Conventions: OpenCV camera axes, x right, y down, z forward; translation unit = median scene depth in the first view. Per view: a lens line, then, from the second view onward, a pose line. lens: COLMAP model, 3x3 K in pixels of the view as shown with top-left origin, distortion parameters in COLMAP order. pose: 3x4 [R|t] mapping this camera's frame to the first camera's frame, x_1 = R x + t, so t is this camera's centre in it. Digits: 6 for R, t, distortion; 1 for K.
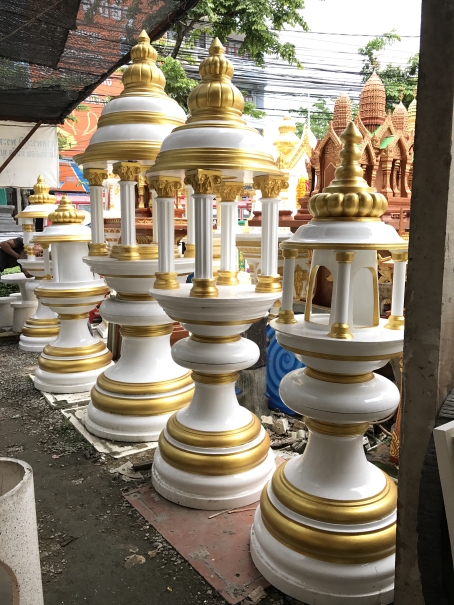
lens RADIAL K [[498.6, 0, 225.6], [0, 498.6, 301.1], [0, 0, 1]] dist [0.015019, -0.015773]
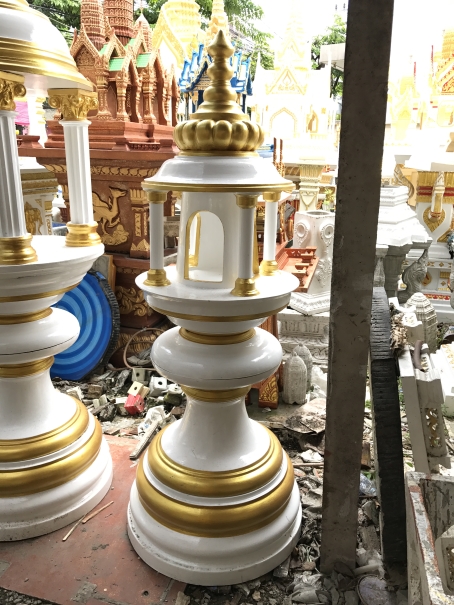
lens RADIAL K [[498.6, 0, 228.0], [0, 498.6, 303.2], [0, 0, 1]] dist [0.015019, -0.015773]
pose [[0.783803, -0.169557, 0.597414, -0.248984], [0.082146, 0.981859, 0.170894, -0.050118], [-0.615552, -0.084873, 0.783513, 0.265650]]
